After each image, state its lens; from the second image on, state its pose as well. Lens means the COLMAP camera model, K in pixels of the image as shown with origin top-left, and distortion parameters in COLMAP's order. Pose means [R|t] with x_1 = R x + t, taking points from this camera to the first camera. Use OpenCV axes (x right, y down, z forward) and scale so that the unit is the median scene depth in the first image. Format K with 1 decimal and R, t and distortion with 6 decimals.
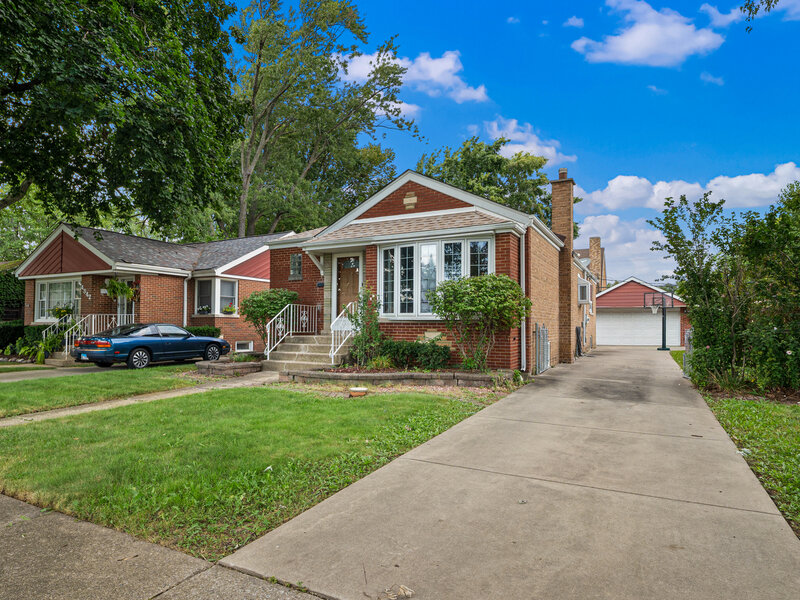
lens RADIAL K [[475.4, 0, 385.9], [0, 475.4, 300.9], [0, 0, 1]] dist [0.002746, -0.000310]
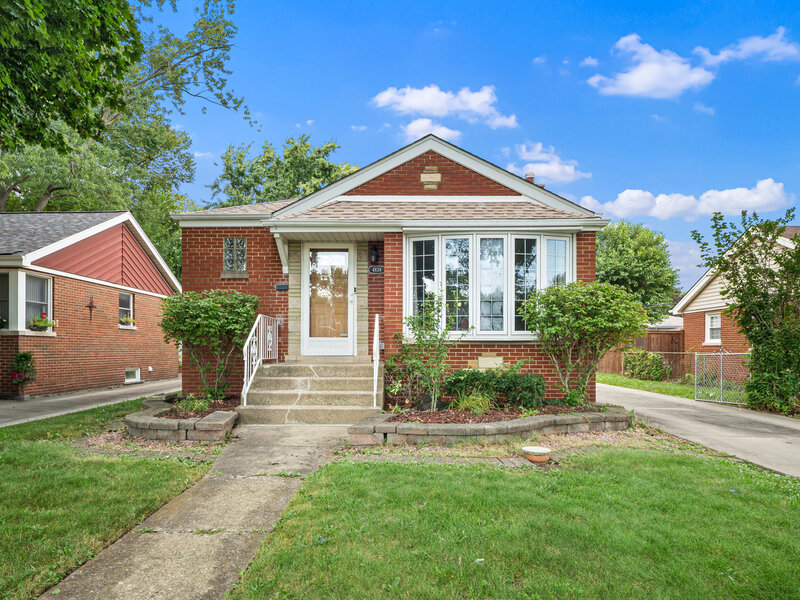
lens RADIAL K [[501.0, 0, 399.3], [0, 501.0, 339.3], [0, 0, 1]] dist [-0.003090, -0.001724]
pose [[0.886125, 0.006431, 0.463402, -0.342710], [-0.021882, 0.999369, 0.027976, 0.016666], [-0.462929, -0.034930, 0.885707, 0.327573]]
